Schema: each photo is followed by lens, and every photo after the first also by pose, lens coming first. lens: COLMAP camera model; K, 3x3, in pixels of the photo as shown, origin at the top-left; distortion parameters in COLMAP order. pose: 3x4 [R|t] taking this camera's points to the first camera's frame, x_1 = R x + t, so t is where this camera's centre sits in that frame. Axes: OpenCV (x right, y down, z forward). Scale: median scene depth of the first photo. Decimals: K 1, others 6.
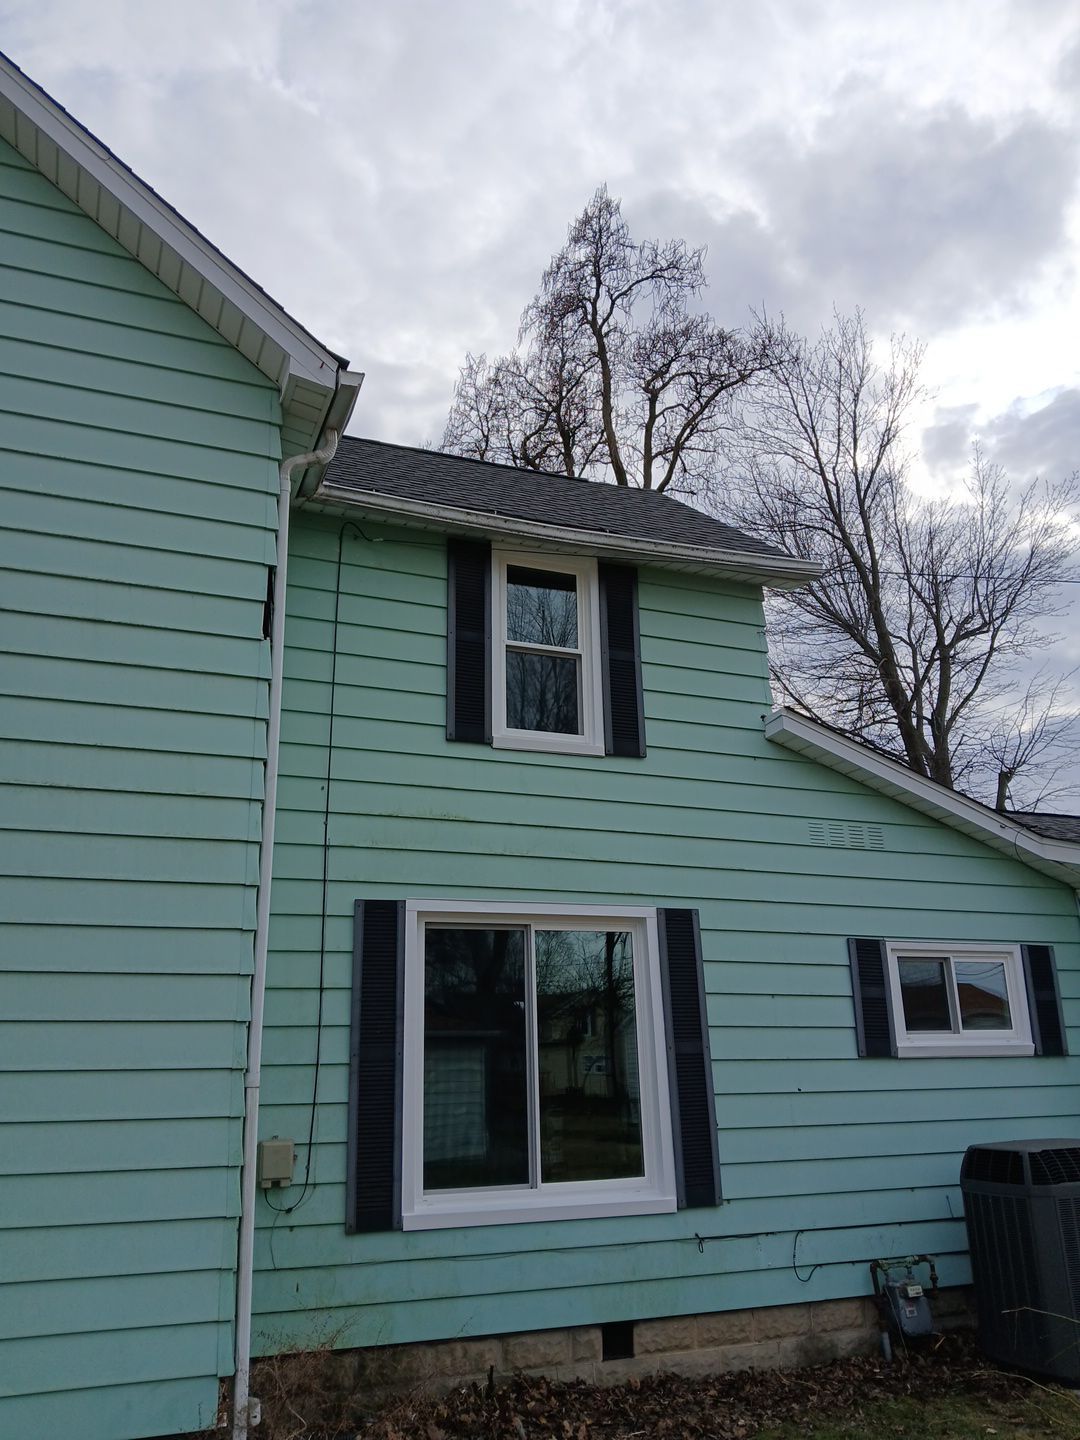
lens RADIAL K [[1148.7, 0, 524.5], [0, 1148.7, 713.4], [0, 0, 1]] dist [0.084597, -0.141199]
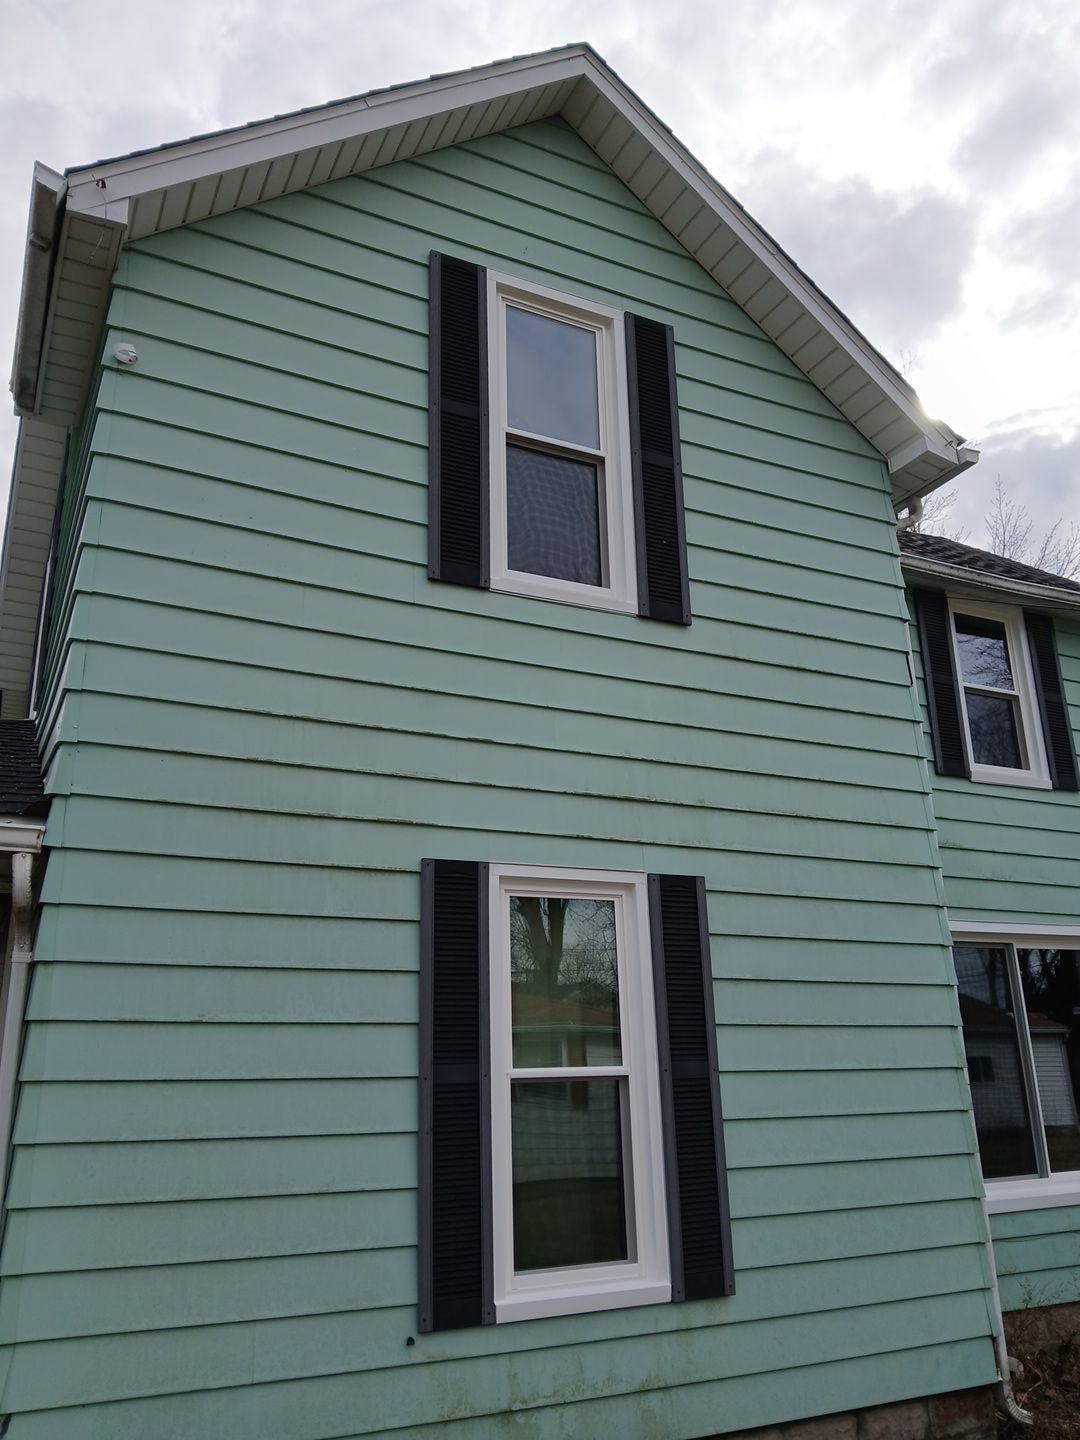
lens RADIAL K [[1131.9, 0, 541.6], [0, 1131.9, 714.8], [0, 0, 1]] dist [0.053599, -0.110549]
pose [[0.996748, -0.001883, 0.080555, -0.507626], [0.004543, 0.999450, -0.032852, 0.000019], [-0.080449, 0.033111, 0.996209, -0.054254]]
